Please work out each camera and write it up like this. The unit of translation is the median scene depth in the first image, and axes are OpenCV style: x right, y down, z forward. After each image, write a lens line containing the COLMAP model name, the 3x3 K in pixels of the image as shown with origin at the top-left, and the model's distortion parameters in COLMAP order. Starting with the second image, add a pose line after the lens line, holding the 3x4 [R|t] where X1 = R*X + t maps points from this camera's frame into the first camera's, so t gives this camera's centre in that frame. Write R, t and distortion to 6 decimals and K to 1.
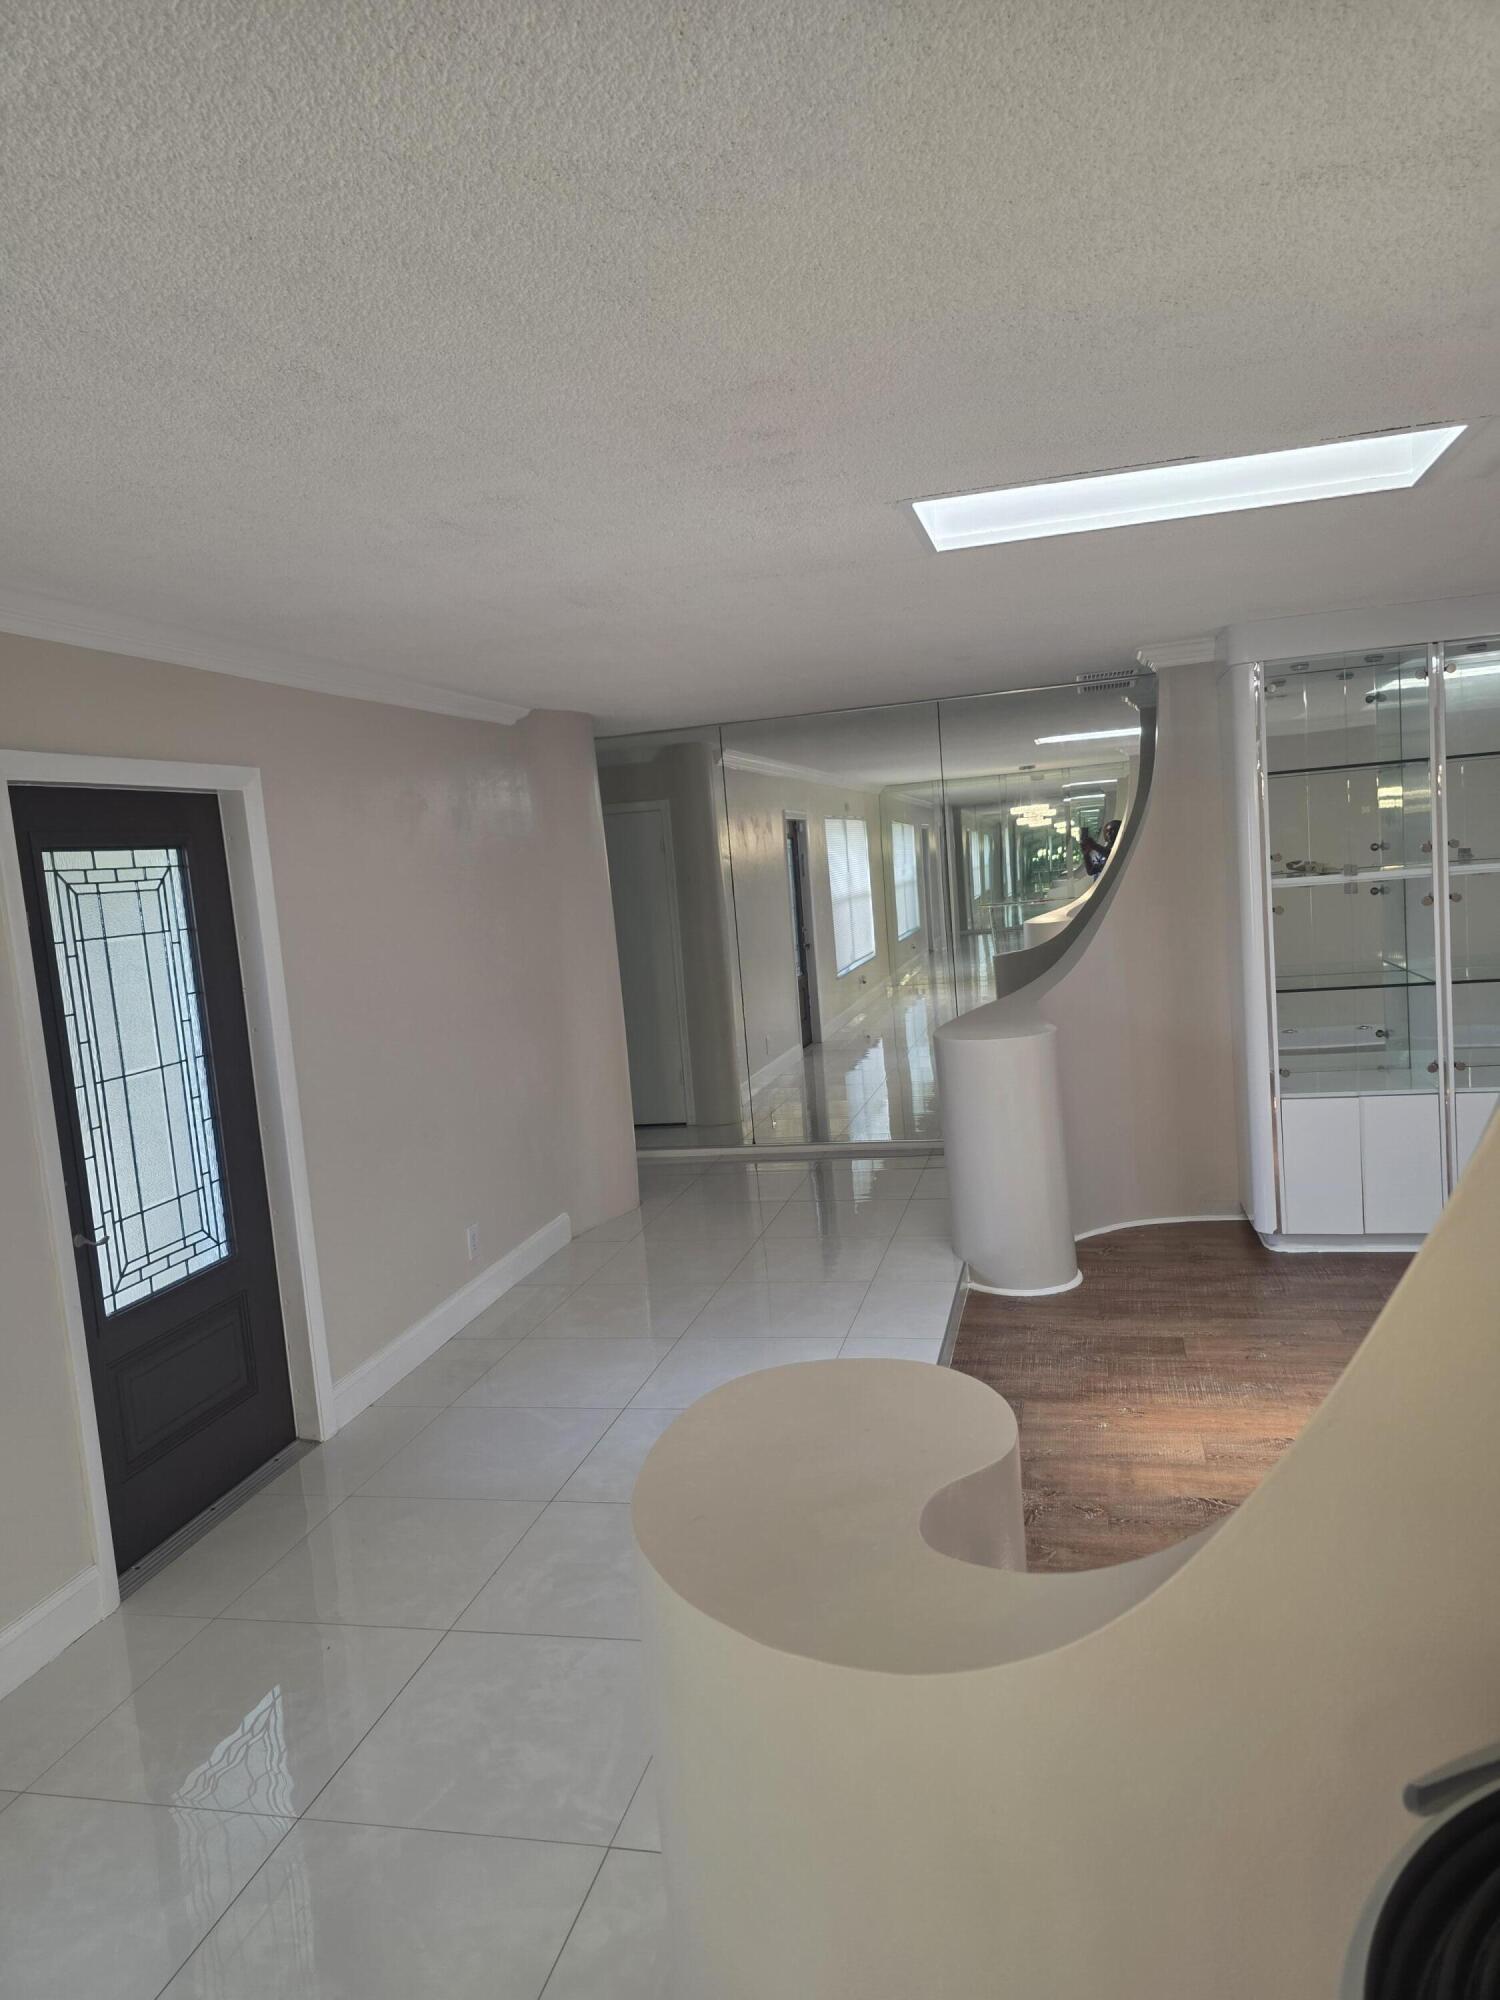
lens RADIAL K [[1343.2, 0, 747.3], [0, 1343.2, 995.7], [0, 0, 1]] dist [0.005698, 0.001922]
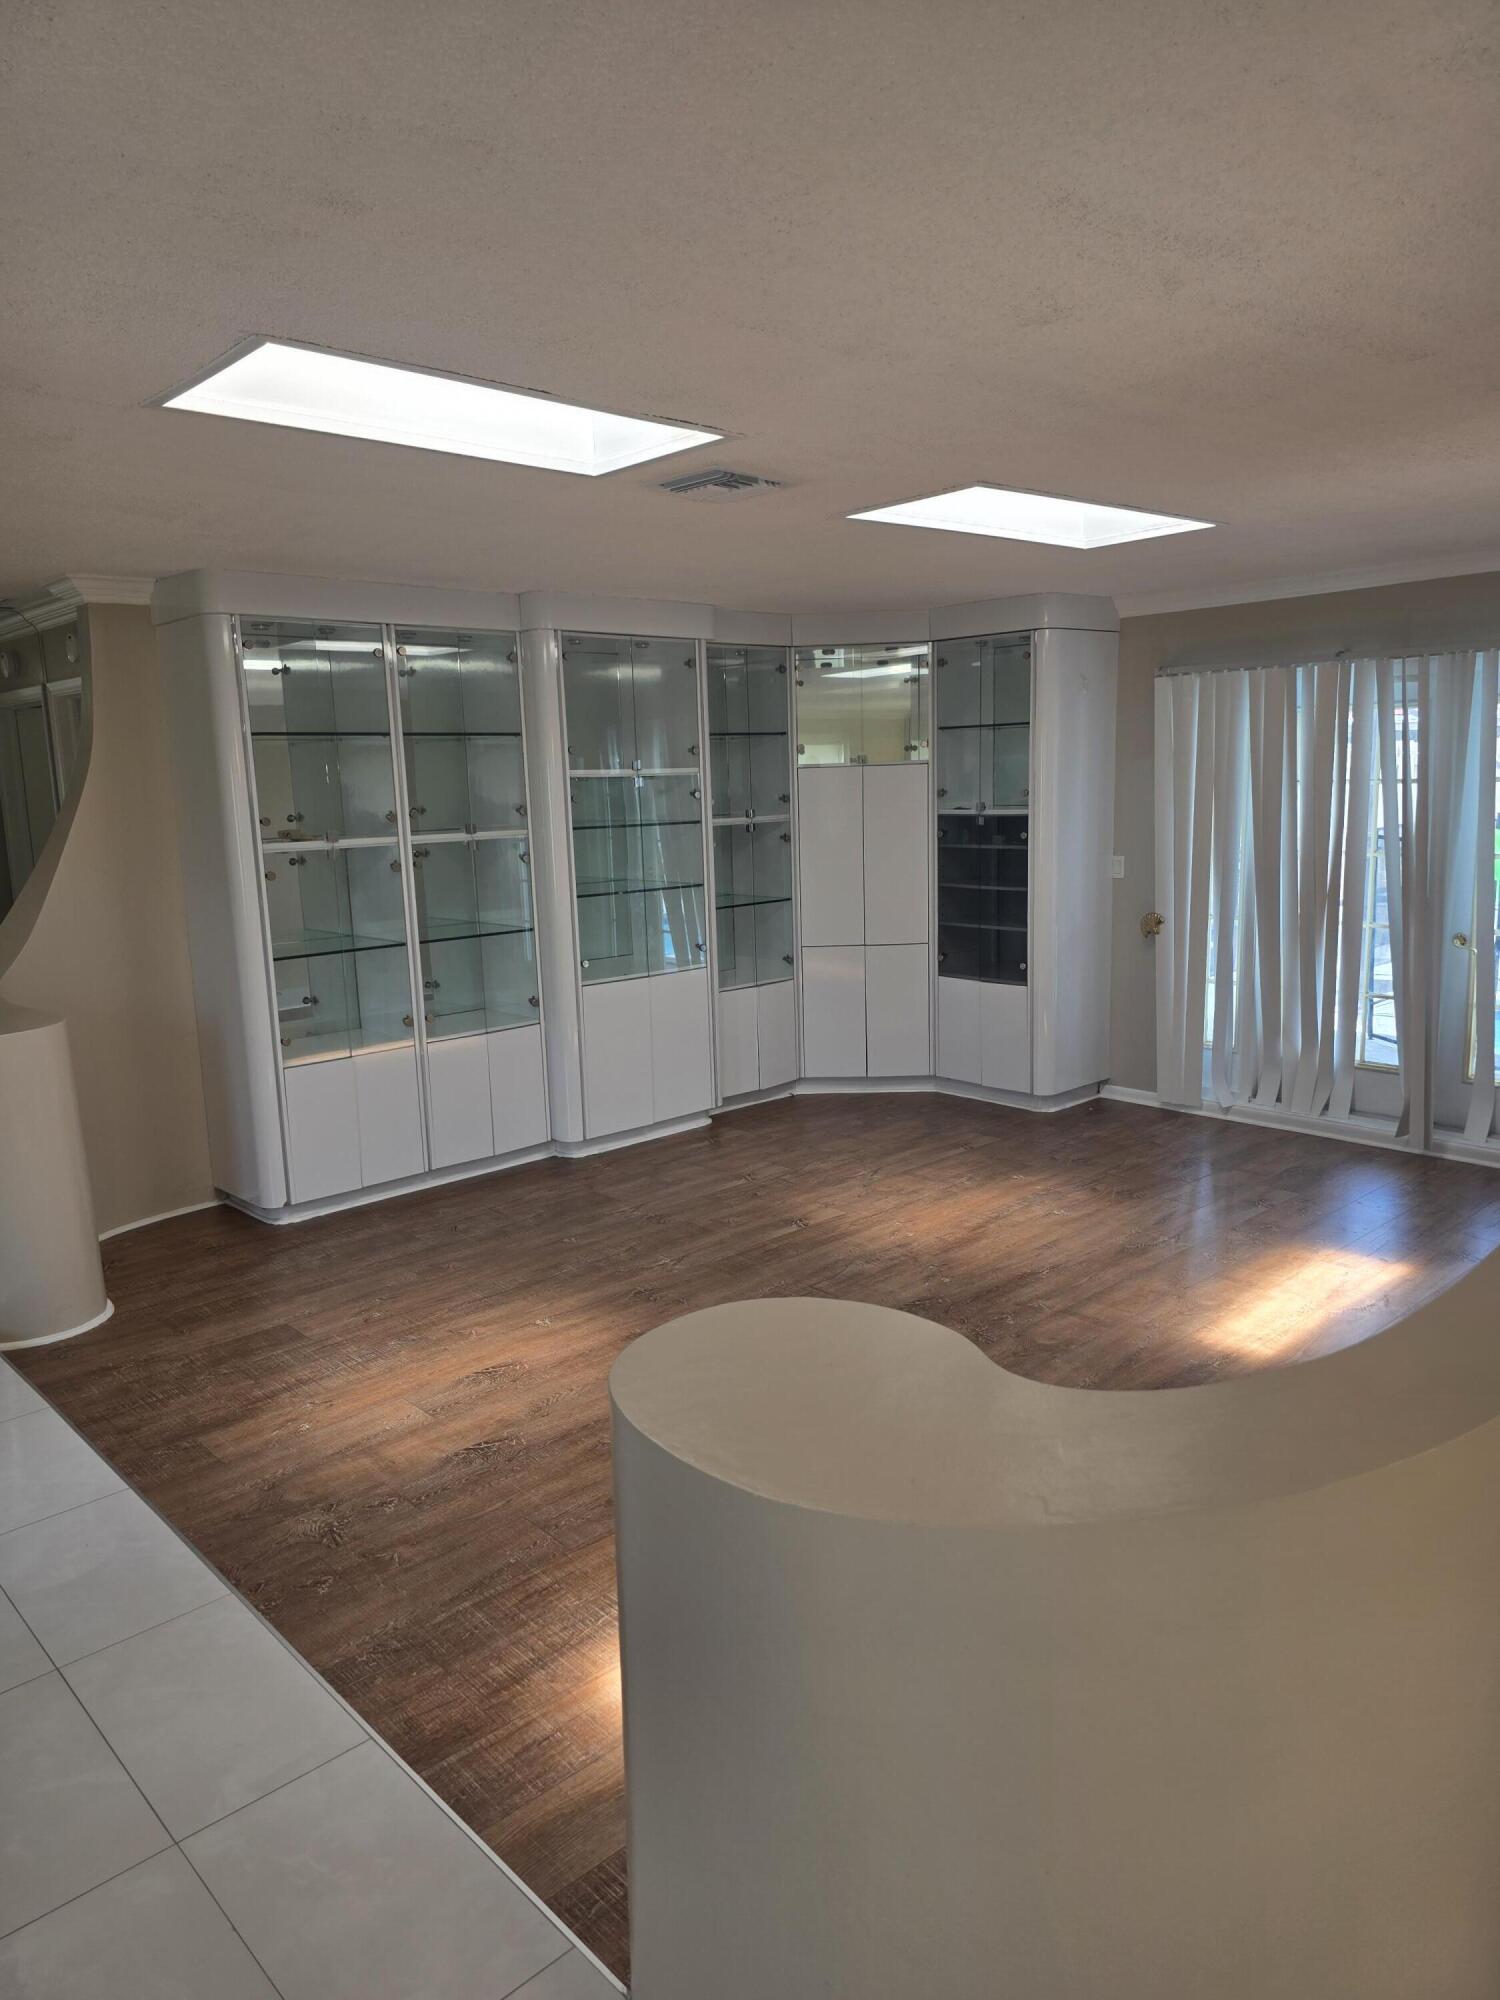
lens RADIAL K [[1341.8, 0, 734.0], [0, 1341.8, 1014.1], [0, 0, 1]] dist [0.080015, -0.065464]
pose [[0.550902, -0.083775, 0.830354, -0.274296], [0.071409, 0.996032, 0.053114, 0.008786], [-0.831509, 0.030034, 0.554699, 0.198636]]
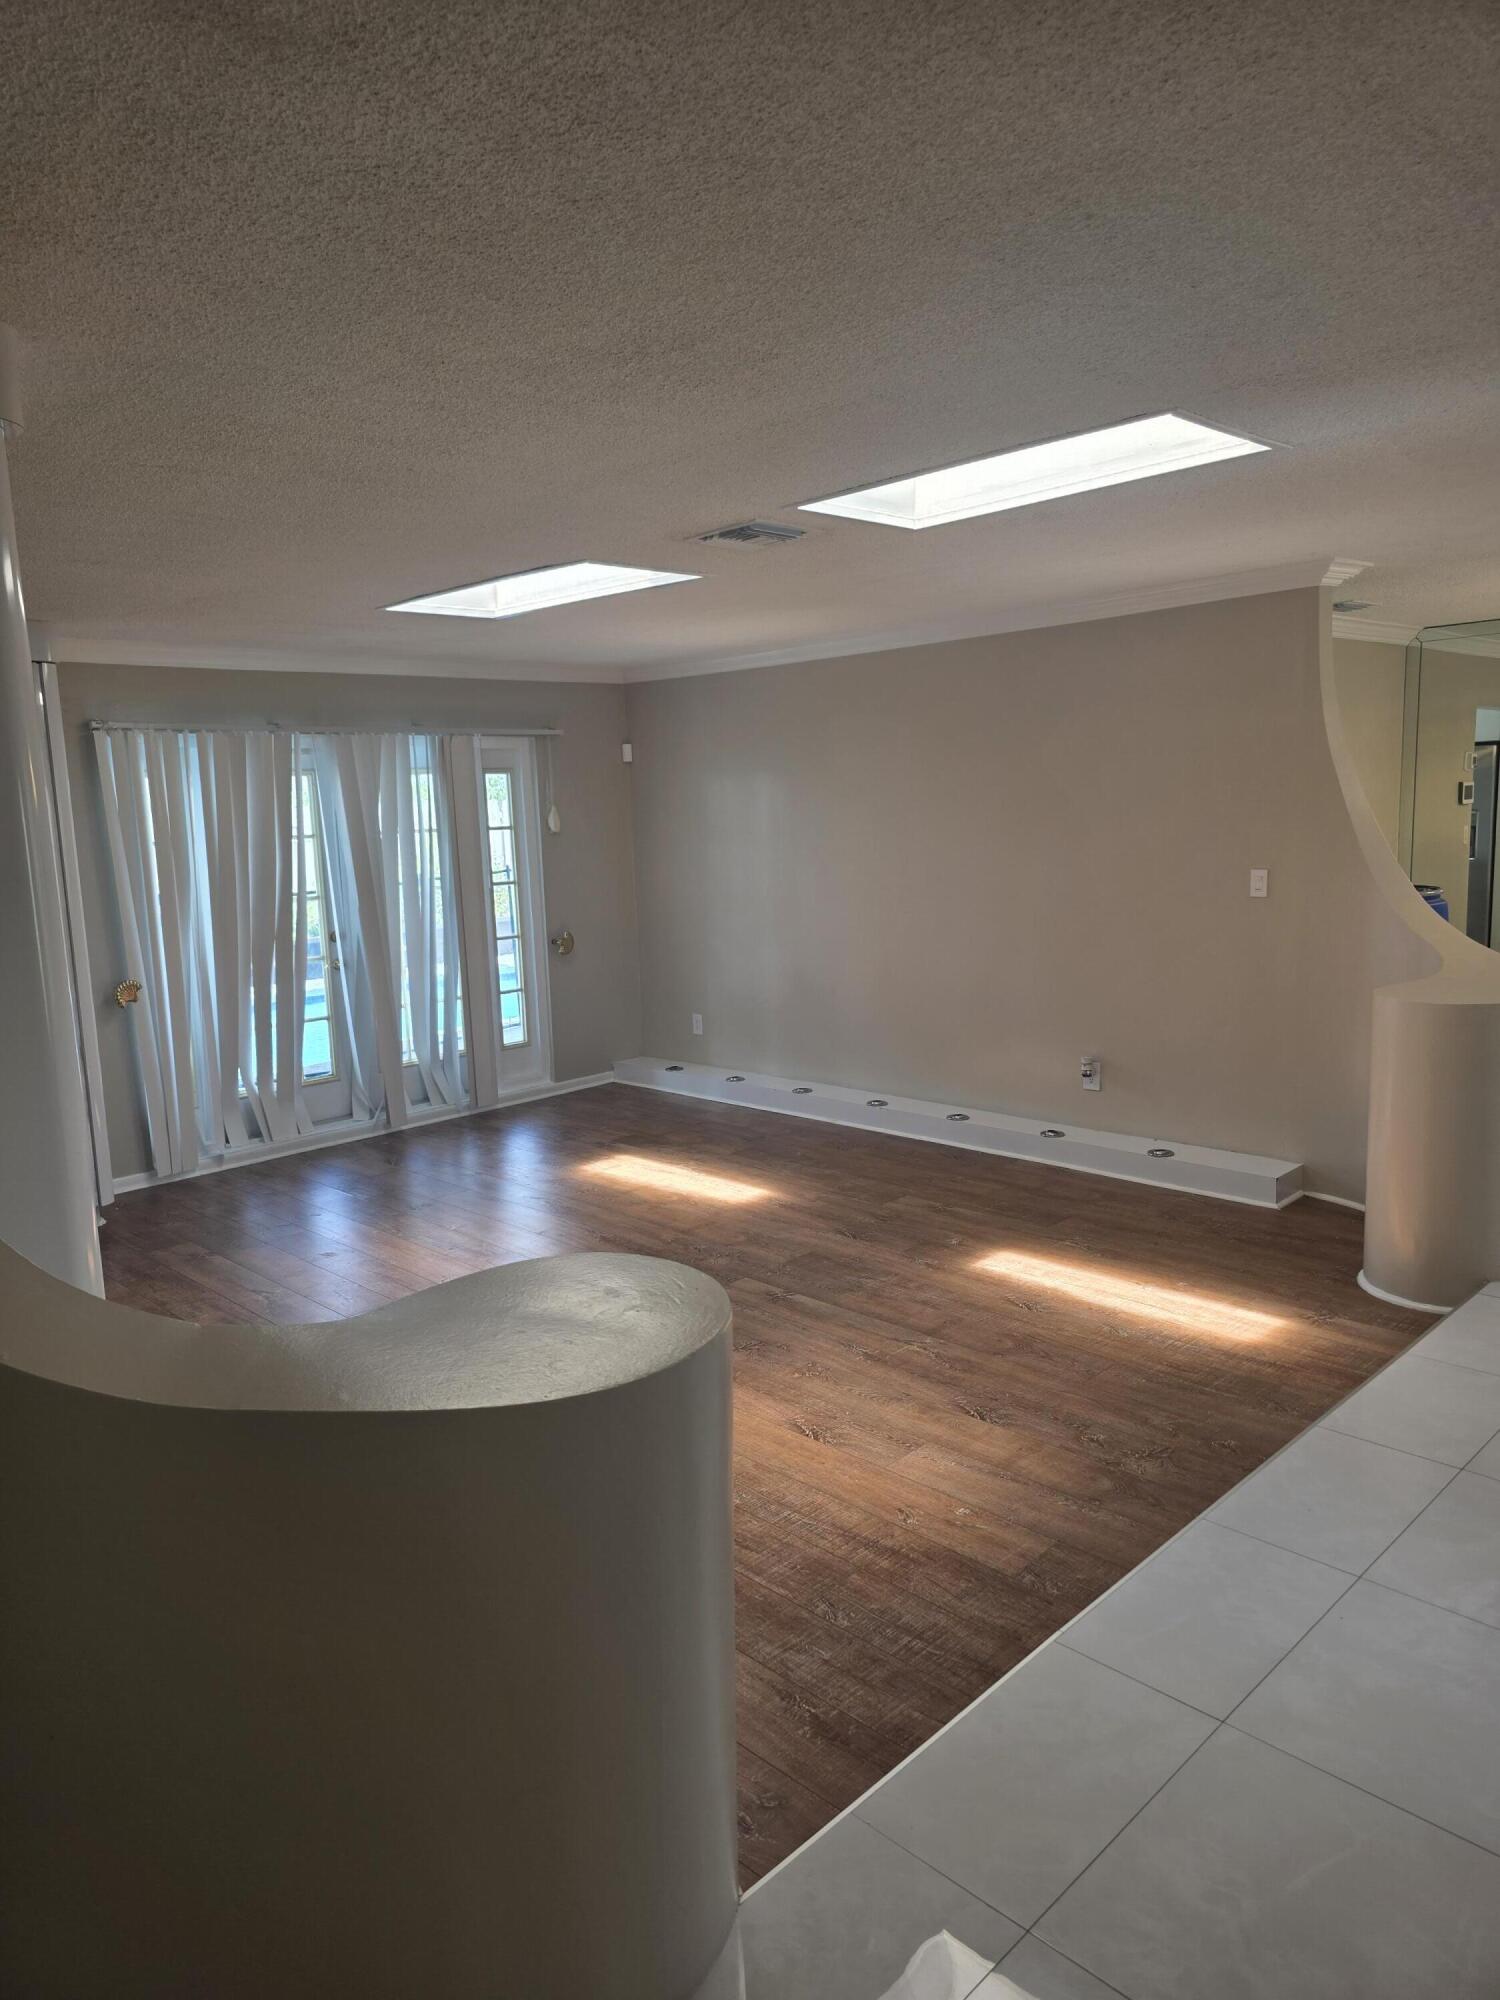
lens RADIAL K [[1341.8, 0, 734.0], [0, 1341.8, 1014.1], [0, 0, 1]] dist [0.080015, -0.065464]
pose [[-0.848378, 0.031215, 0.528470, -0.046954], [0.158739, 0.967326, 0.197693, -0.125446], [-0.505032, 0.251607, -0.825613, 1.416906]]
